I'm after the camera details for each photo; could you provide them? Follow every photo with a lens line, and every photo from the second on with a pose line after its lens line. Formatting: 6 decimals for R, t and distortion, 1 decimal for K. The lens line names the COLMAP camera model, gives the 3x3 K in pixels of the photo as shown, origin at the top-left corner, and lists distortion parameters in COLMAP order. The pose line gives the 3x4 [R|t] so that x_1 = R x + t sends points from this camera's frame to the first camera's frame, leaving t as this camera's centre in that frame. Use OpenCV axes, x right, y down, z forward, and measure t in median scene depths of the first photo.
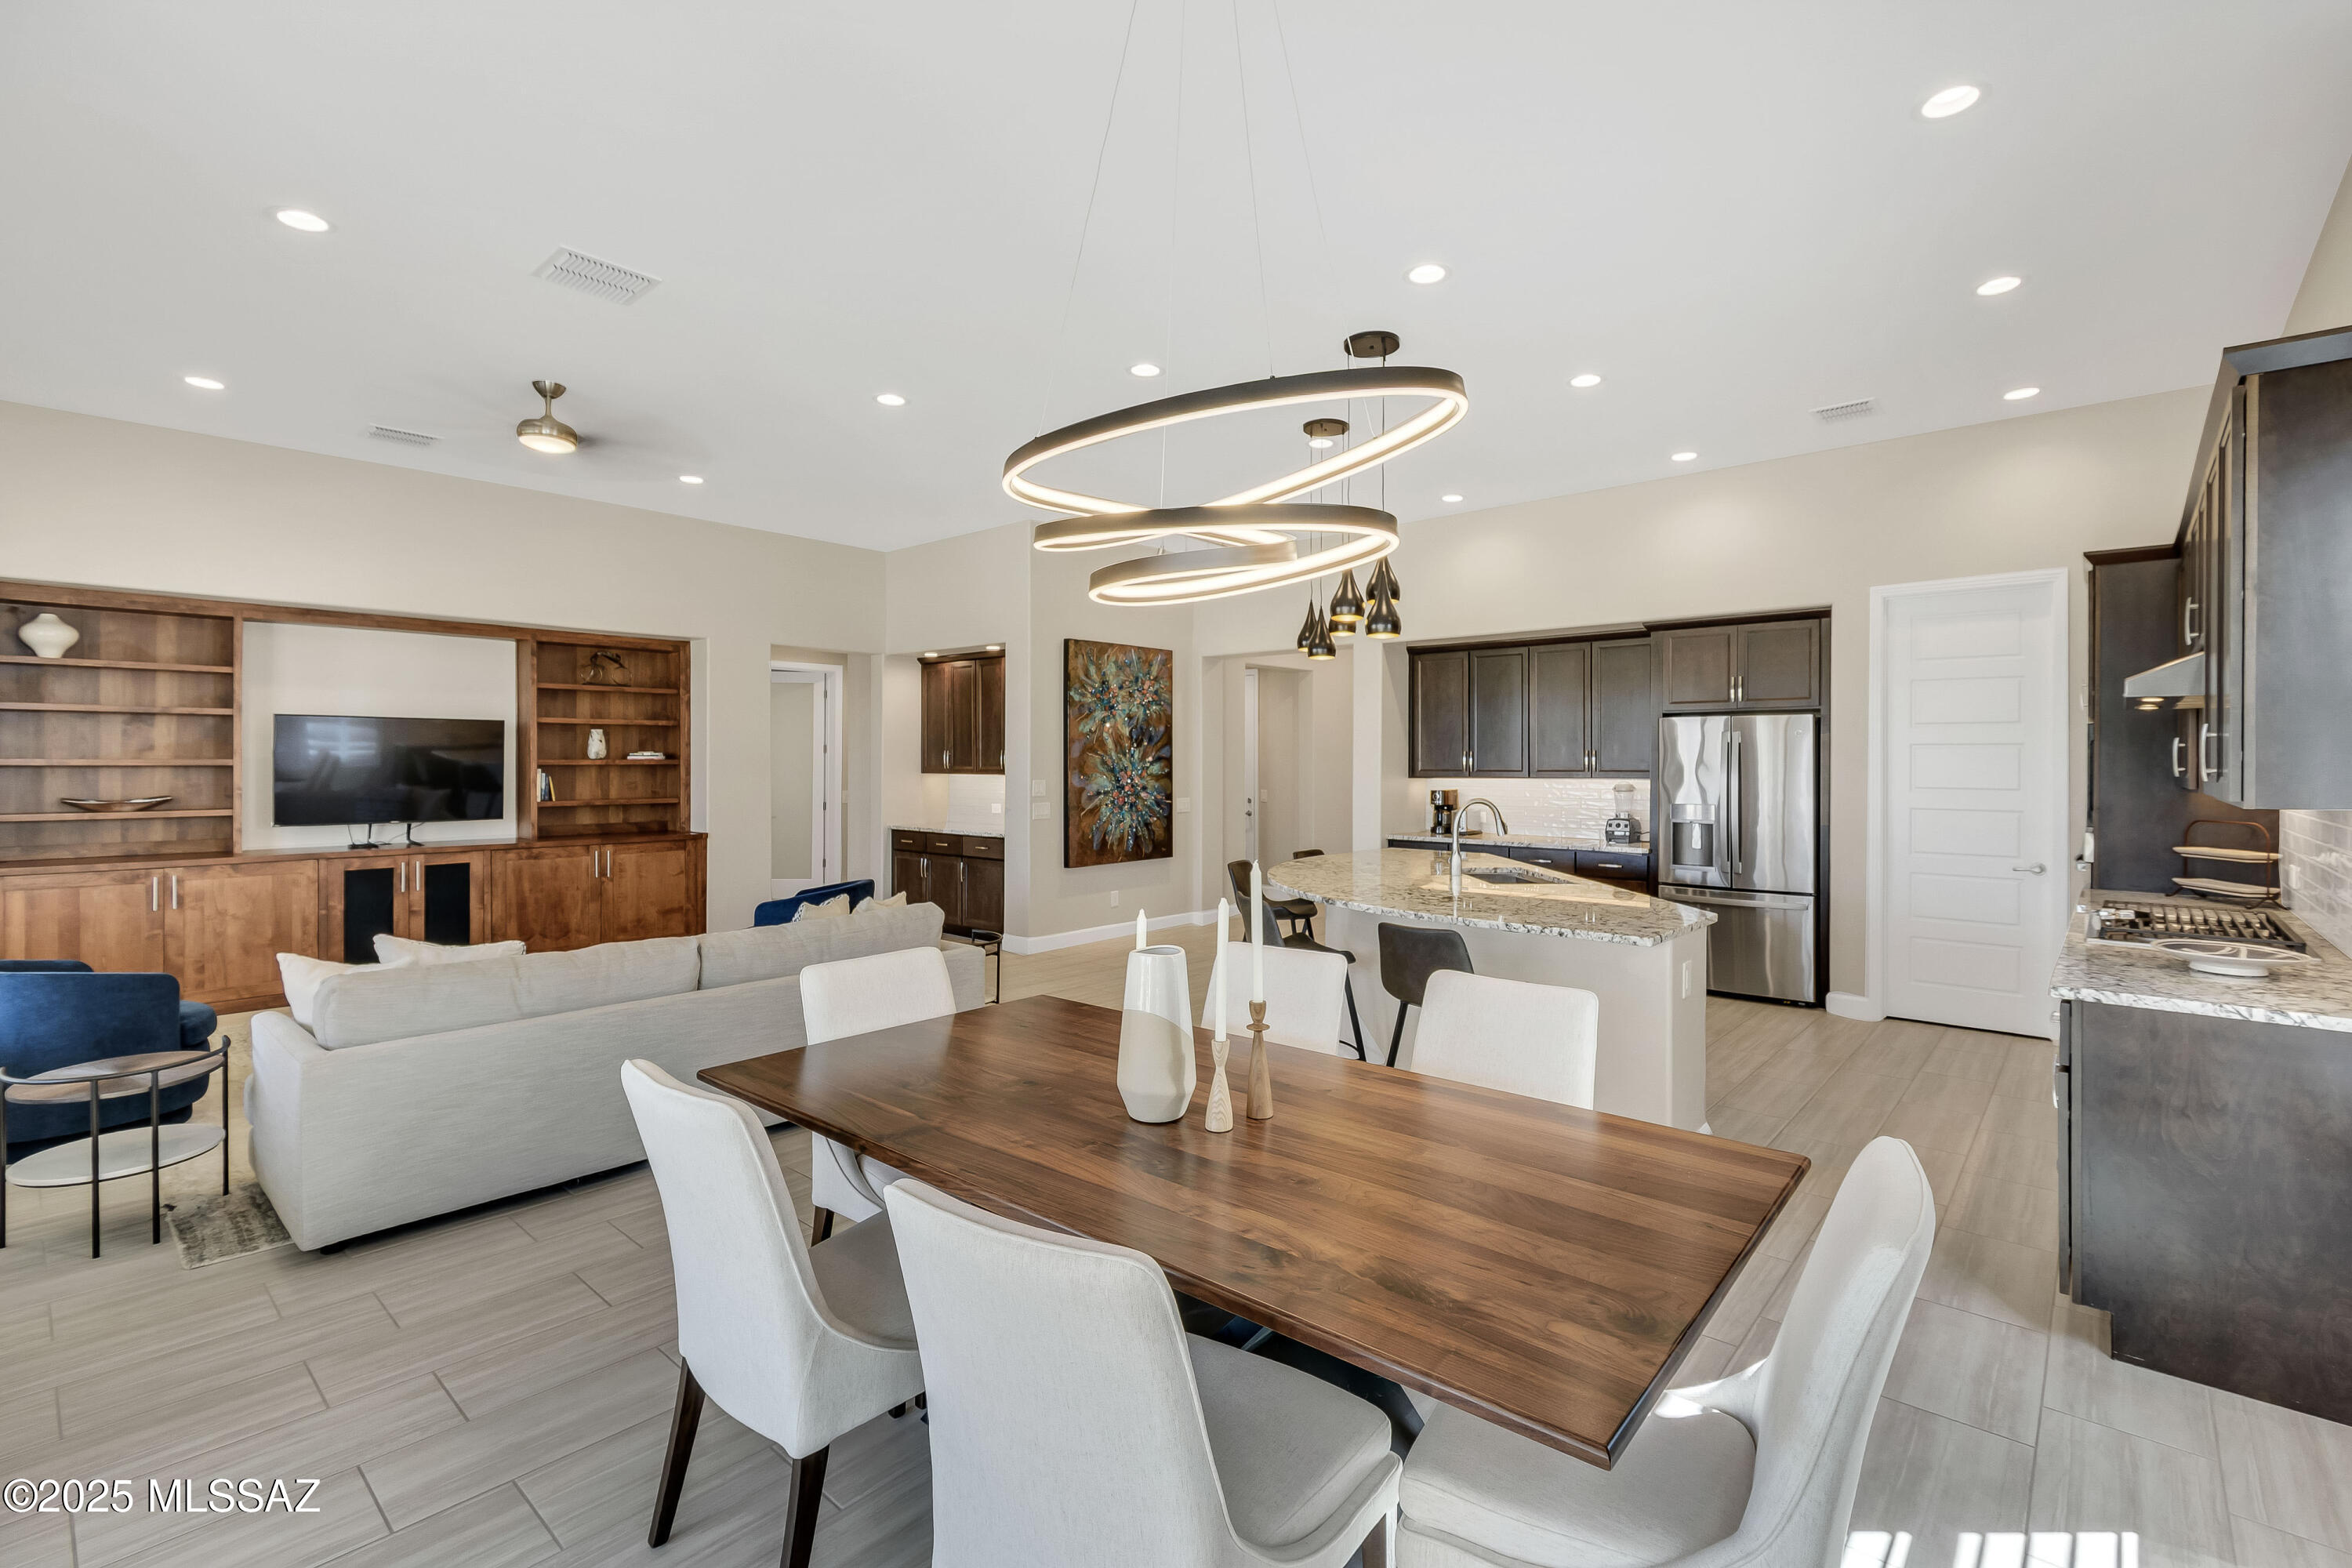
lens RADIAL K [[1049.8, 0, 1225.5], [0, 1049.8, 759.0], [0, 0, 1]] dist [0.001522, -0.000140]
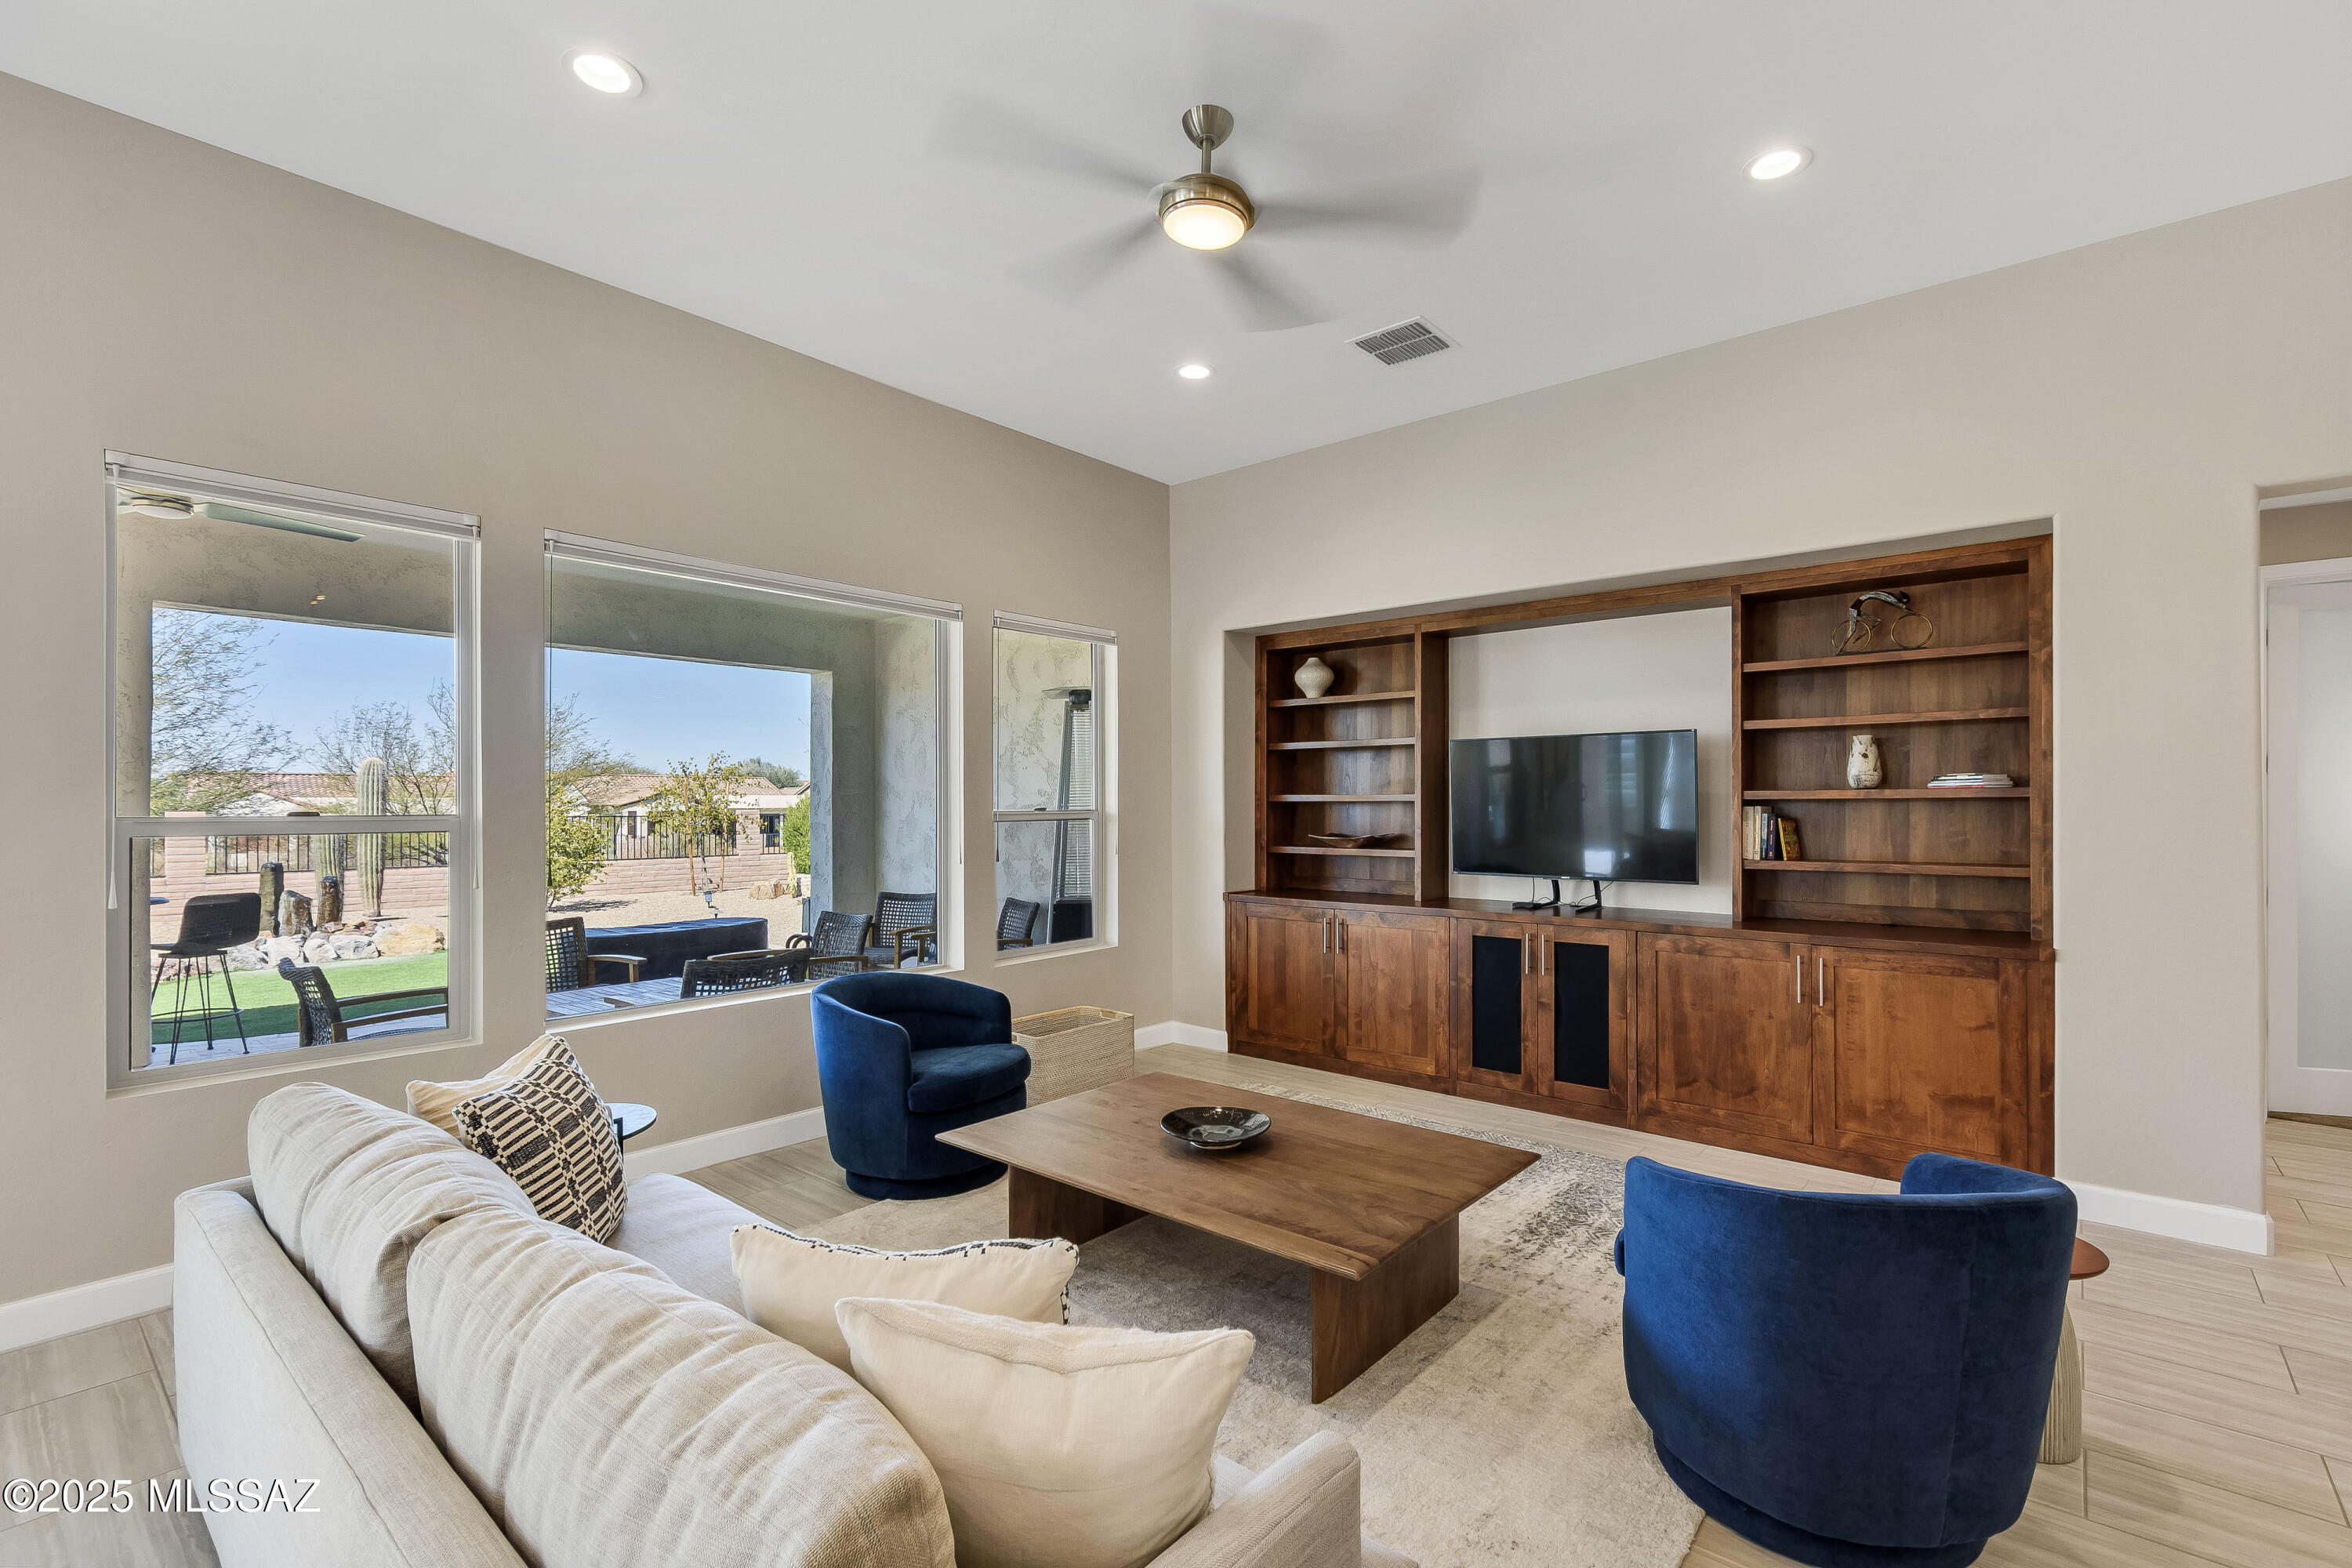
lens RADIAL K [[1043.3, 0, 1234.1], [0, 1043.3, 803.8], [0, 0, 1]] dist [0.010215, 0.000153]
pose [[0.035605, -0.001463, -0.999365, -0.058364], [0.003654, 0.999992, -0.001334, 0.007733], [0.999359, -0.003604, 0.035611, 0.646316]]
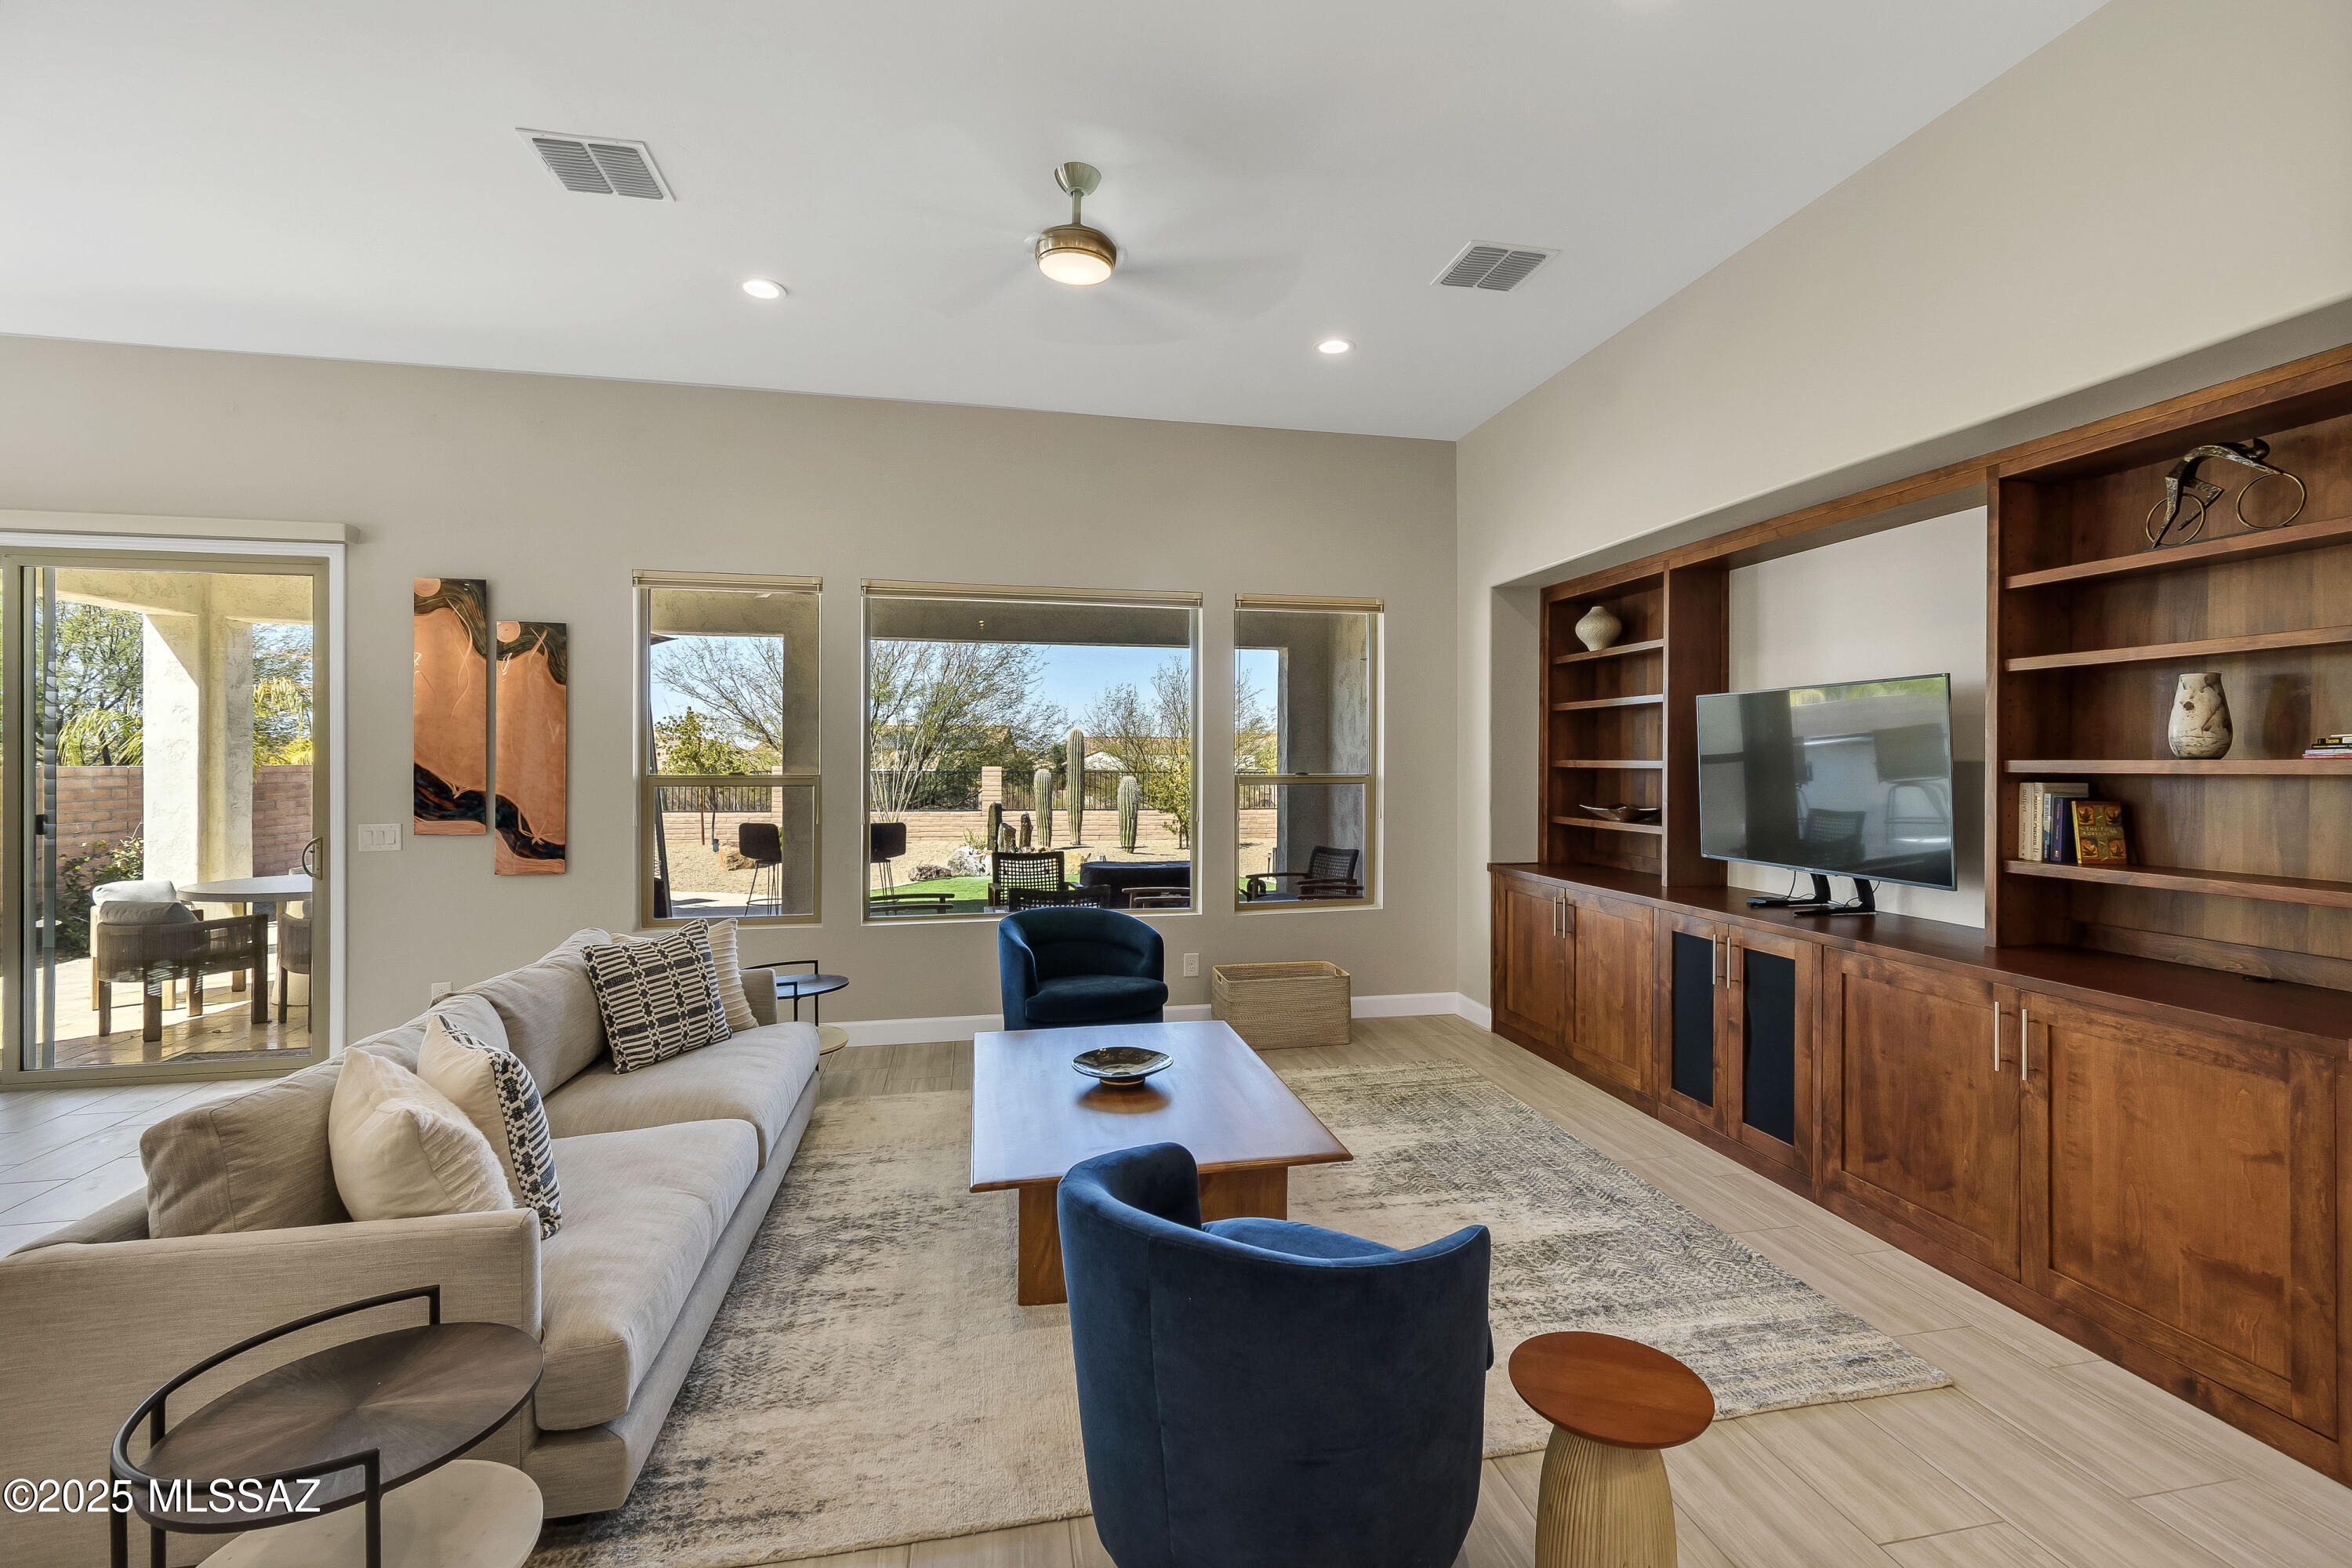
lens RADIAL K [[1049.8, 0, 1225.5], [0, 1049.8, 759.0], [0, 0, 1]] dist [0.001522, -0.000140]
pose [[-0.592163, -0.003406, -0.805811, -0.123008], [-0.001080, 0.999994, -0.003433, 0.002200], [0.805817, -0.001163, -0.592163, 0.943043]]
